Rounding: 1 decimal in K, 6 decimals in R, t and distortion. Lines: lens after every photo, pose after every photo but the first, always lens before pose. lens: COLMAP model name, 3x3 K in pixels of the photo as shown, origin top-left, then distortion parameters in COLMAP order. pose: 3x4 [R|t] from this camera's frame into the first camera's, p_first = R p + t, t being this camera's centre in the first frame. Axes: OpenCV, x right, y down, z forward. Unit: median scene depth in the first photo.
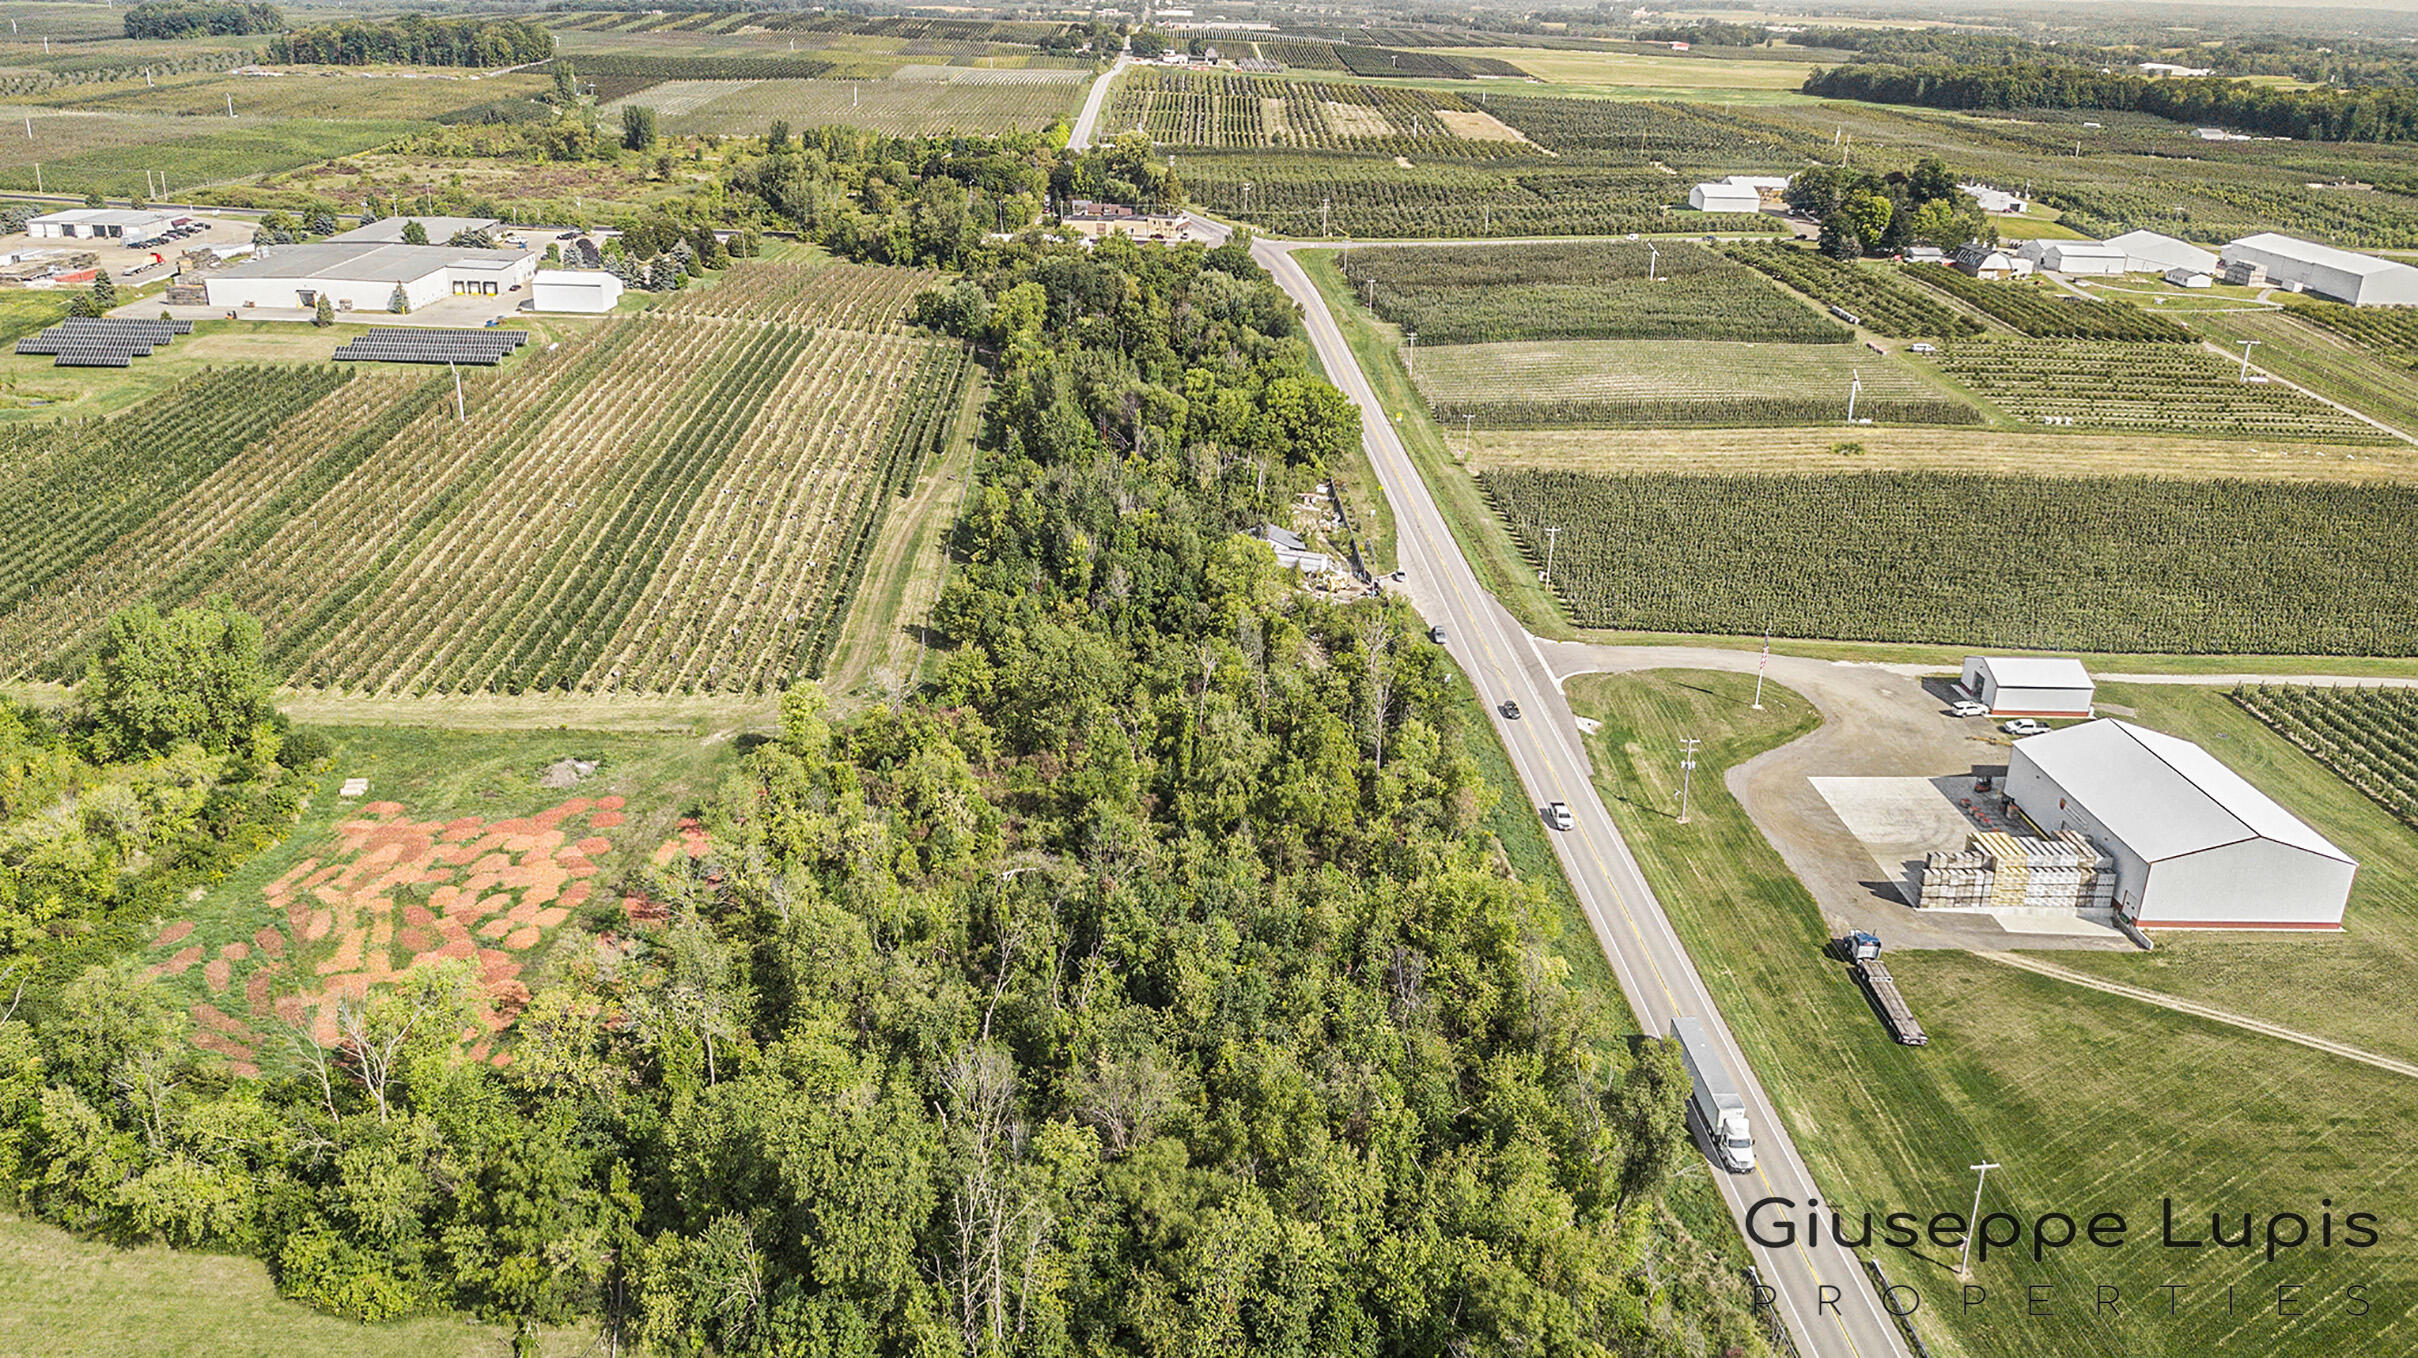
lens RADIAL K [[1822.0, 0, 1209.0], [0, 1822.0, 679.0], [0, 0, 1]] dist [-0.006993, 0.014371]
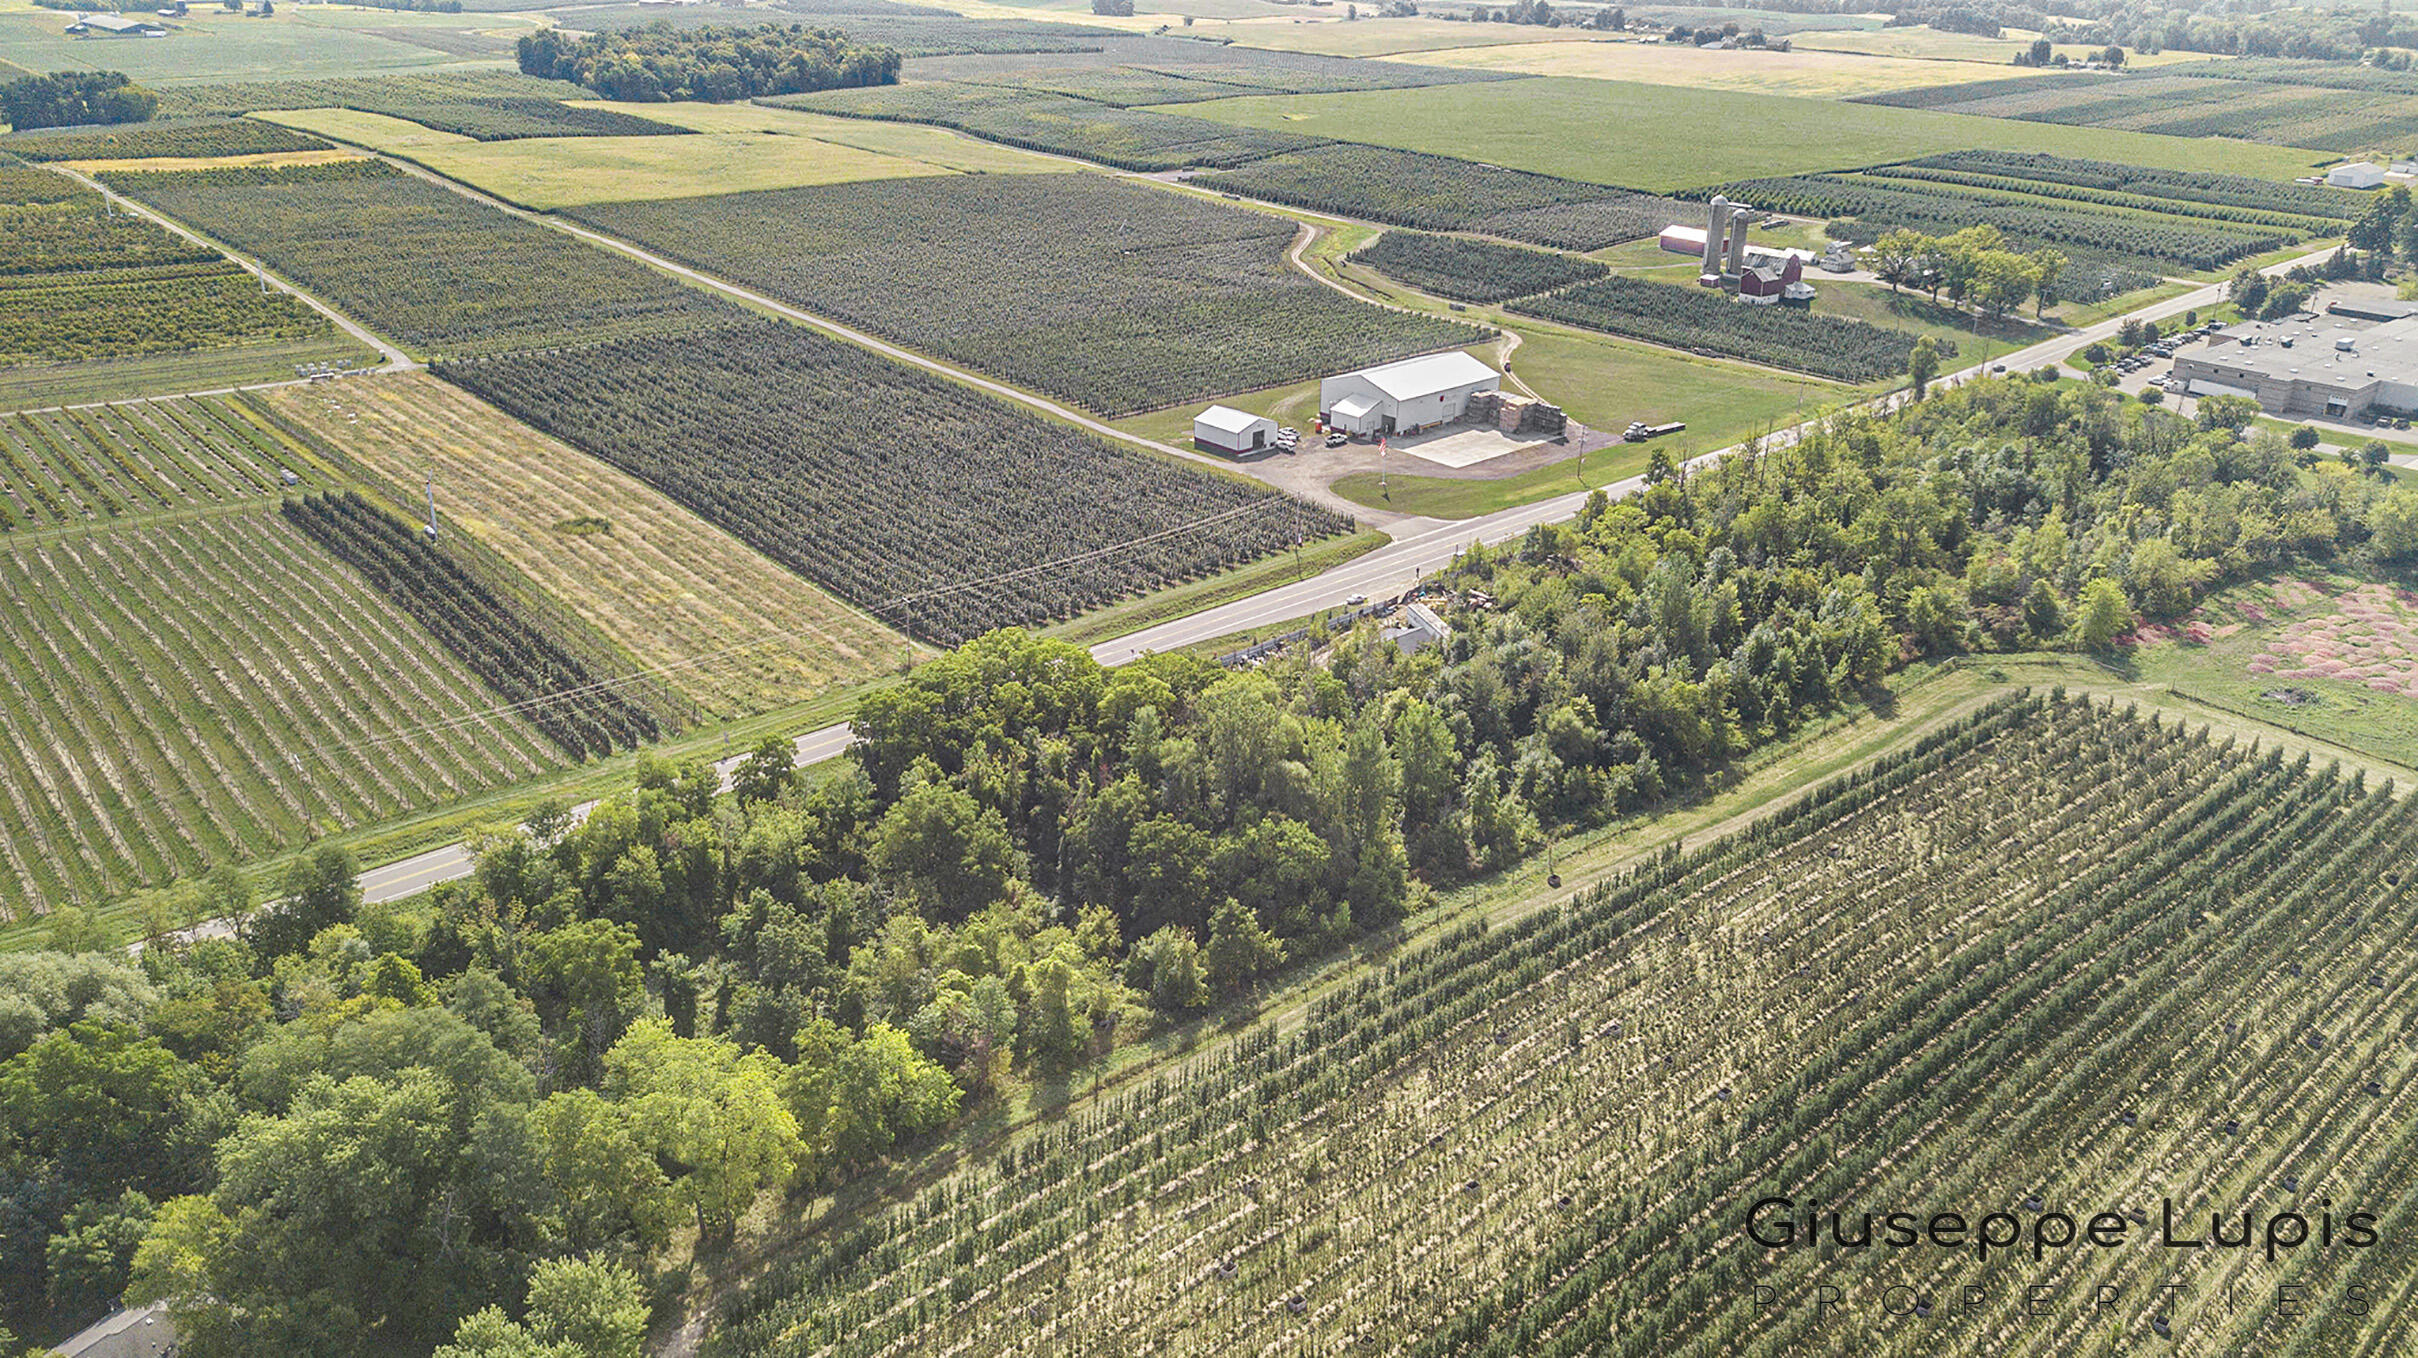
lens RADIAL K [[1808.5, 0, 1209.0], [0, 1808.5, 679.0], [0, 0, 1]] dist [0.026010, -0.000096]
pose [[-0.645032, -0.341426, 0.683639, -0.564257], [0.240274, 0.758638, 0.605587, -0.679730], [-0.725398, 0.554884, -0.407310, 1.578614]]
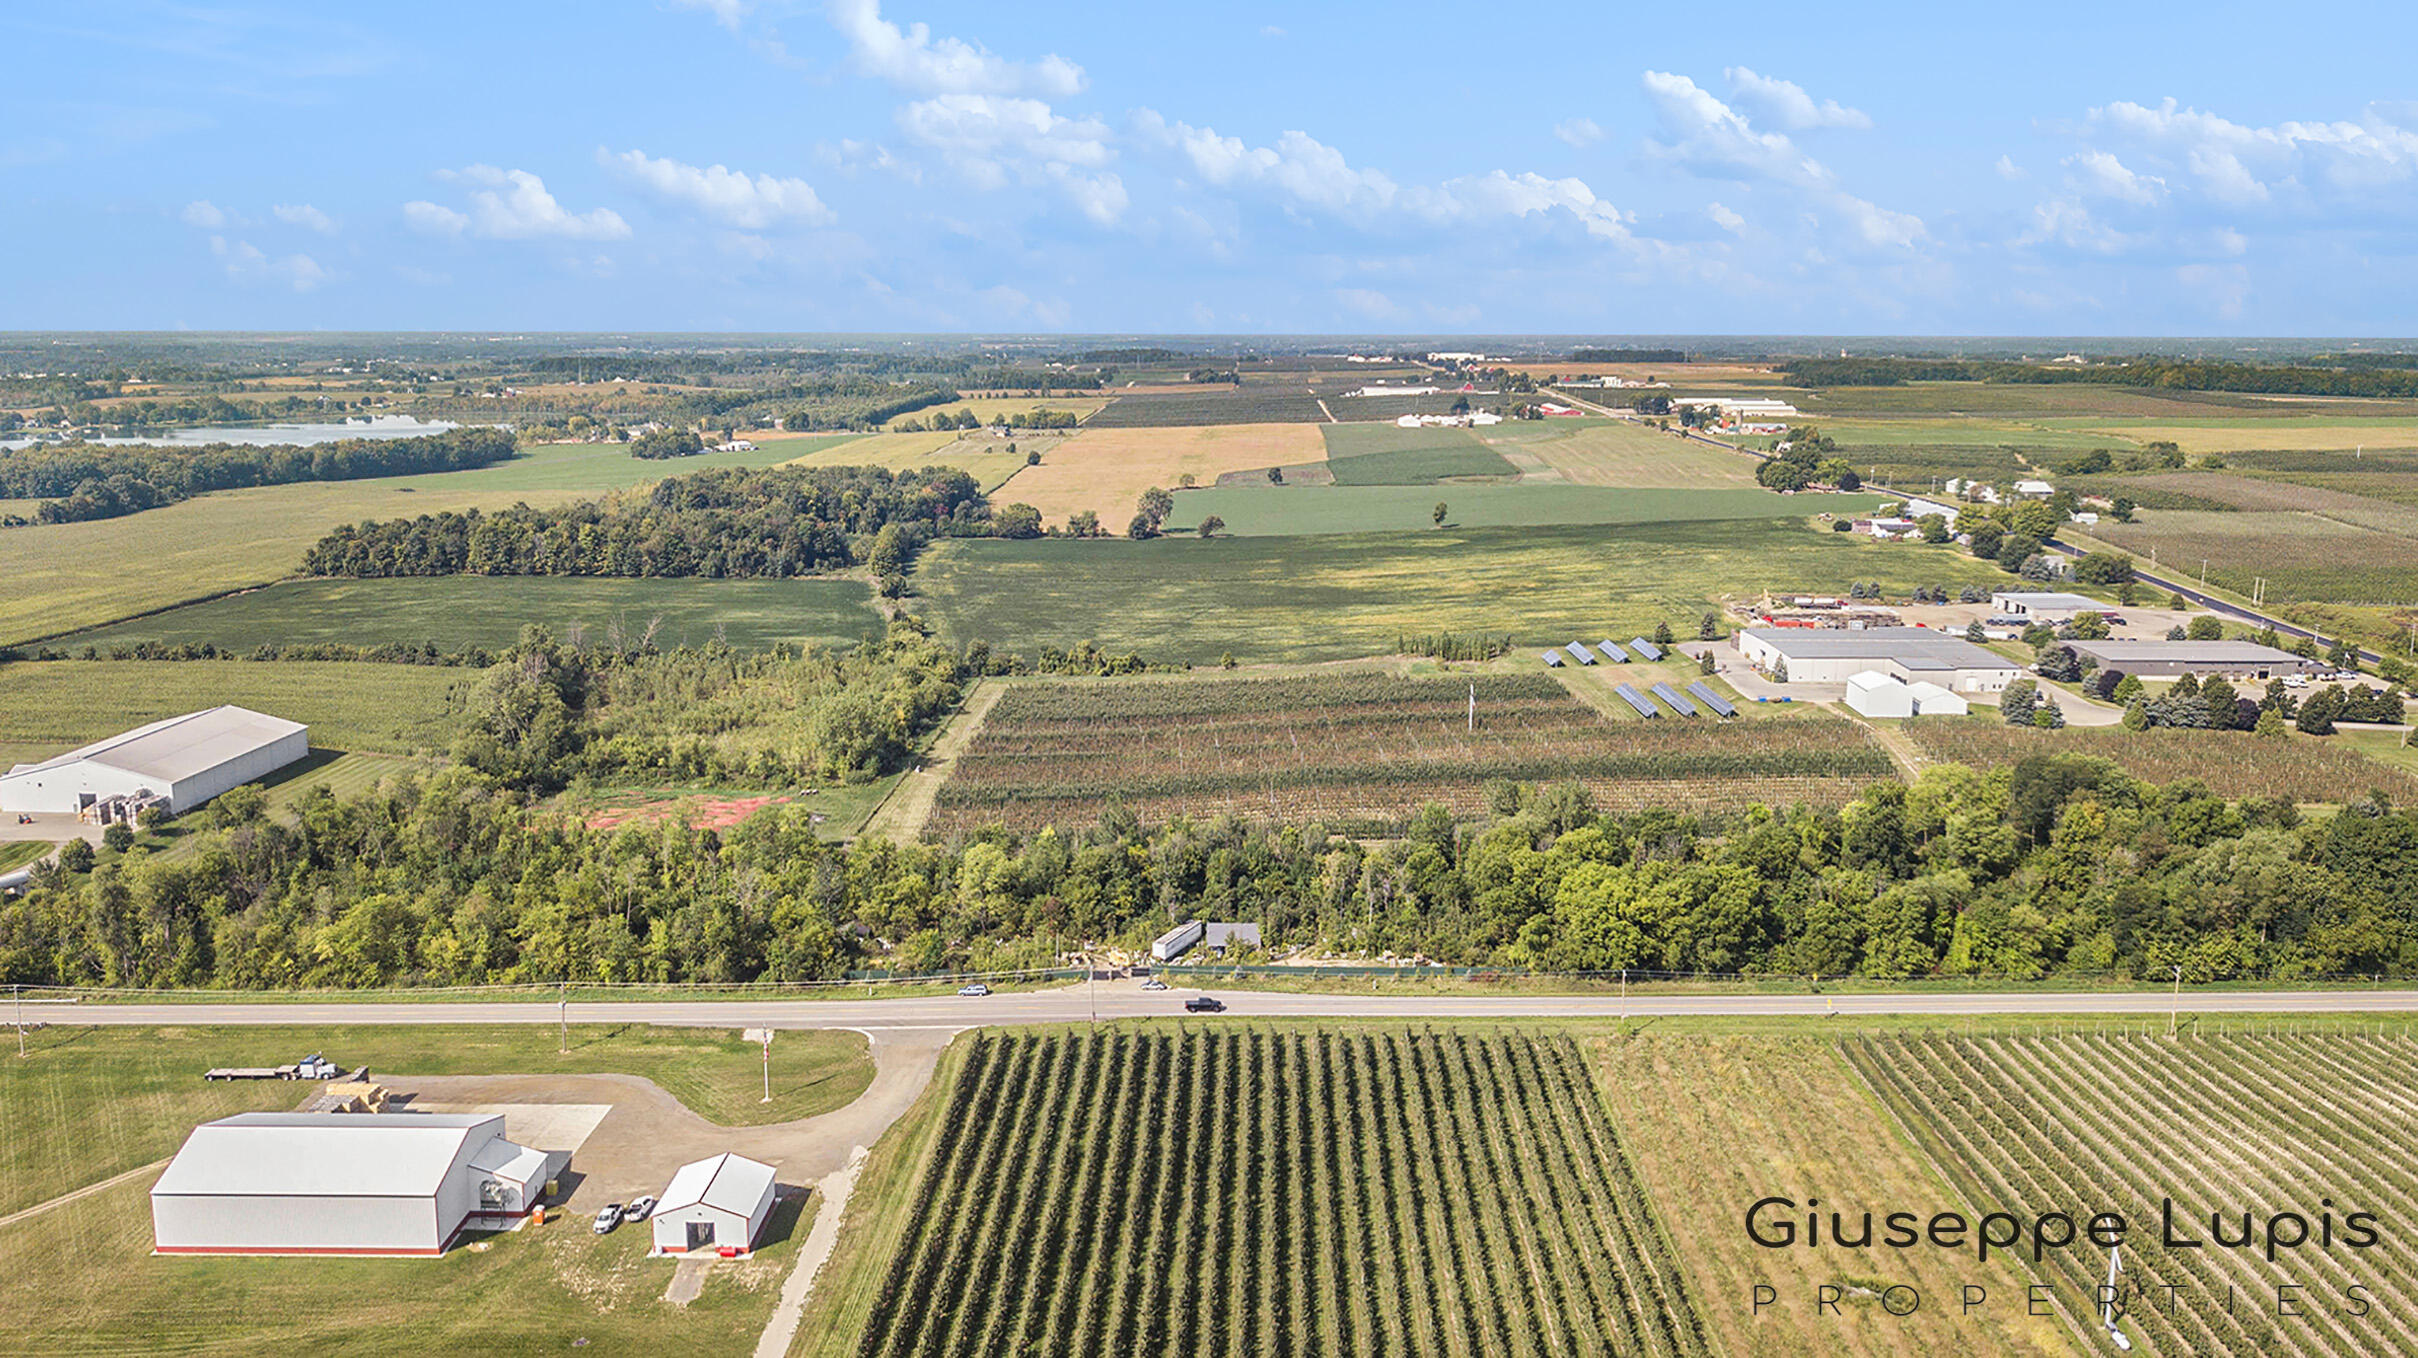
lens RADIAL K [[1929.5, 0, 1209.0], [0, 1929.5, 679.0], [0, 0, 1]] dist [0.000608, -0.003947]
pose [[-0.032523, 0.153866, -0.987556, 1.184129], [-0.362170, 0.919112, 0.155129, -0.409714], [0.931544, 0.362709, 0.025834, 1.000693]]
